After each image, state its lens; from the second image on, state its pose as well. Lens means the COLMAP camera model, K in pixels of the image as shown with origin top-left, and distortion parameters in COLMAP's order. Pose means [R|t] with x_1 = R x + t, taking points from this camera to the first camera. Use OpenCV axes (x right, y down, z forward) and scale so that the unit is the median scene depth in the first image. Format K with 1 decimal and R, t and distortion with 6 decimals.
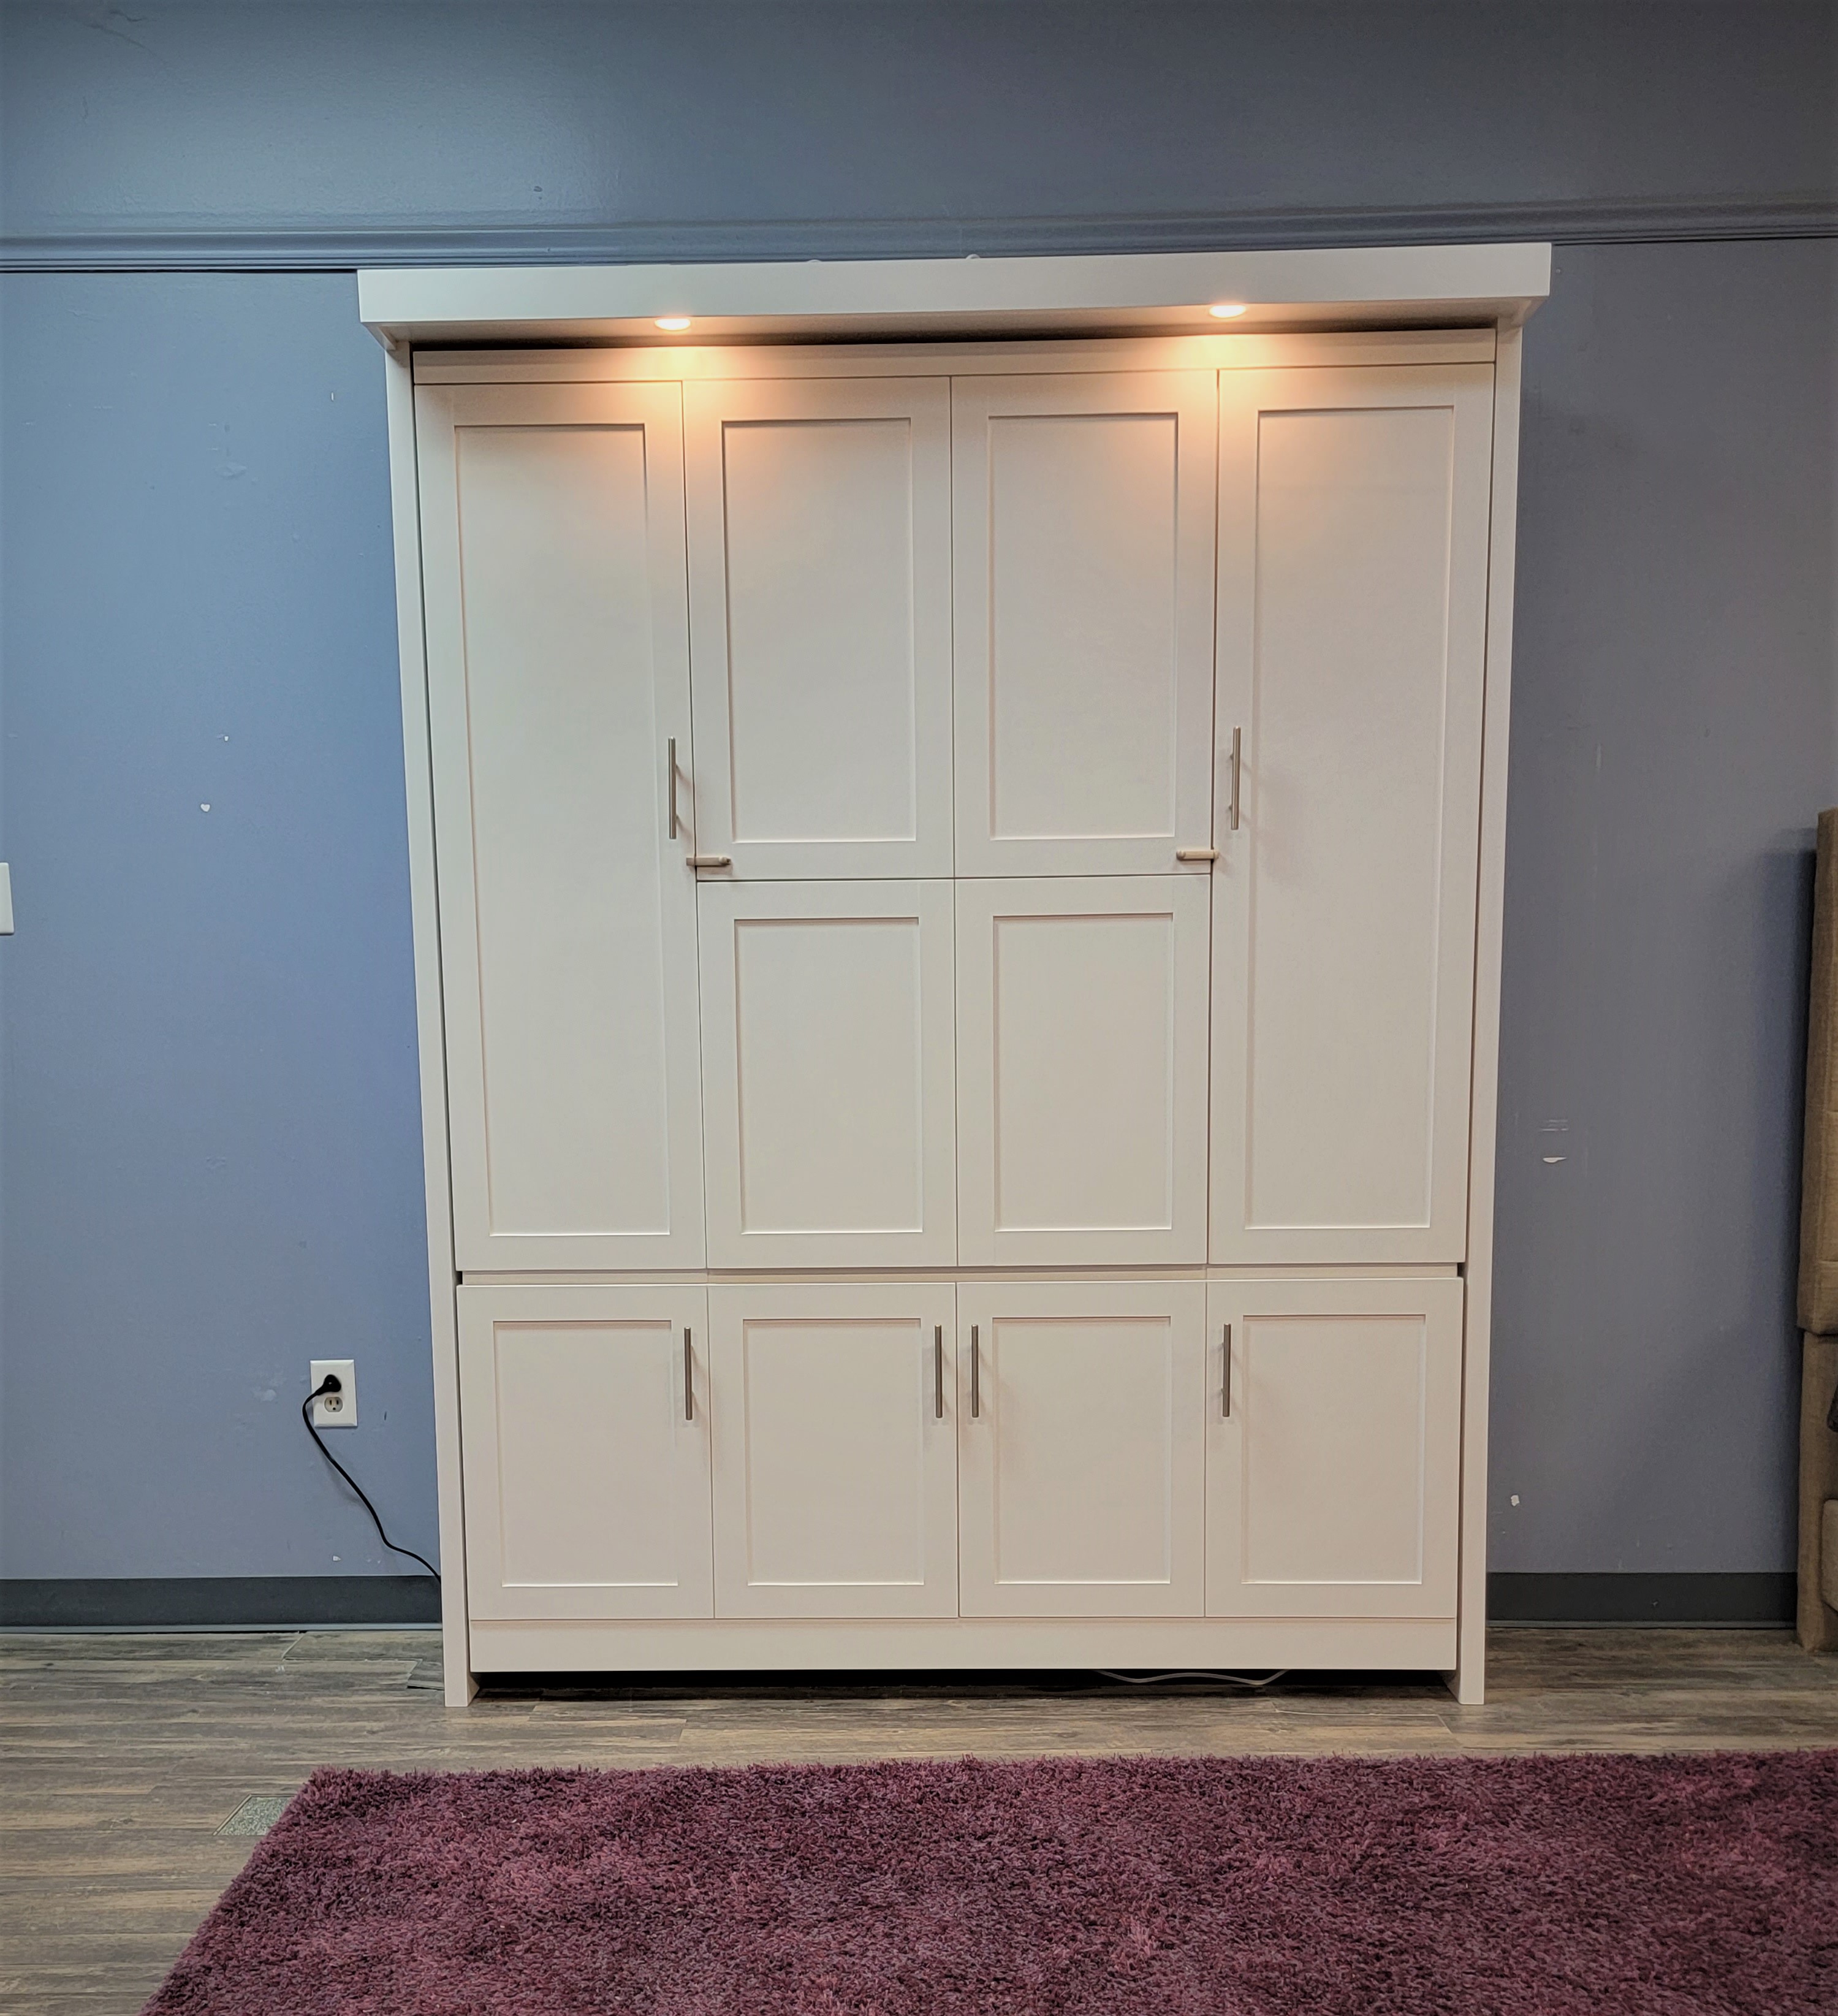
lens RADIAL K [[2031.9, 0, 890.8], [0, 2031.9, 1261.4], [0, 0, 1]] dist [0.067527, -0.017607]
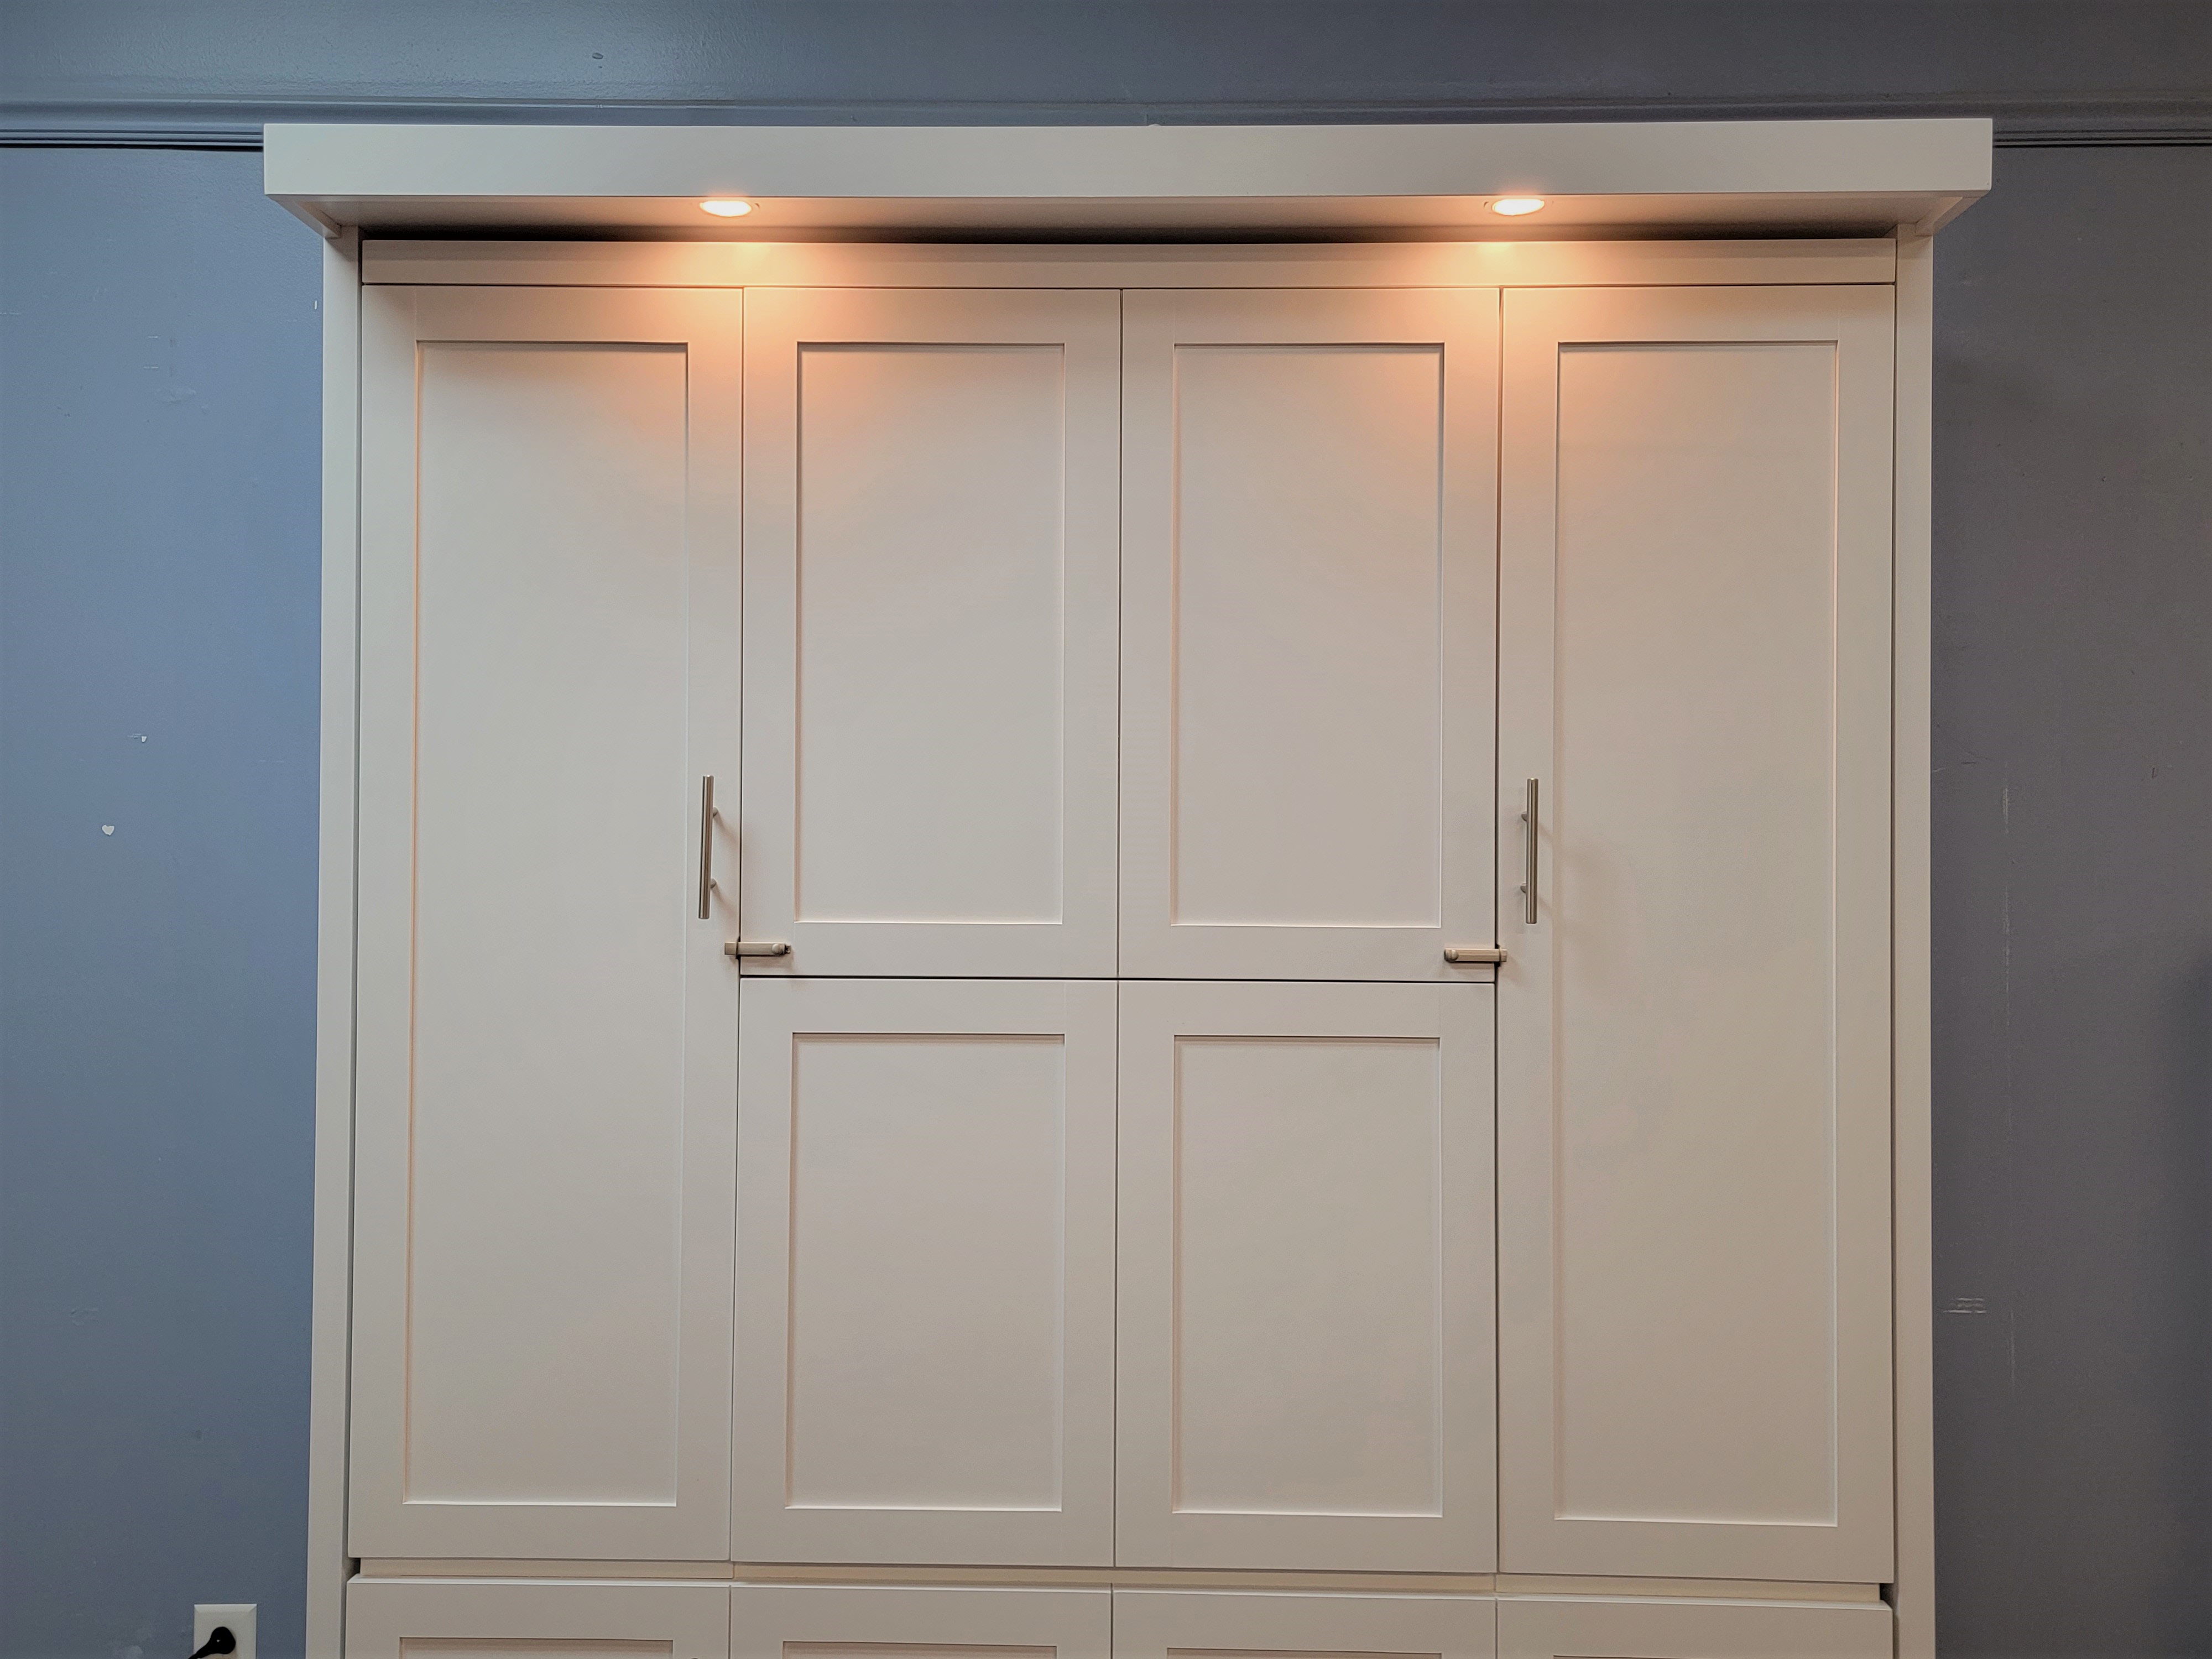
lens RADIAL K [[1818.1, 0, 1106.0], [0, 1818.1, 829.5], [0, 0, 1]] dist [0.062427, -0.002899]
pose [[0.999824, 0.018679, -0.001802, 0.027296], [-0.018745, 0.989643, -0.142324, -0.151044], [-0.000875, 0.142333, 0.989818, 0.390029]]
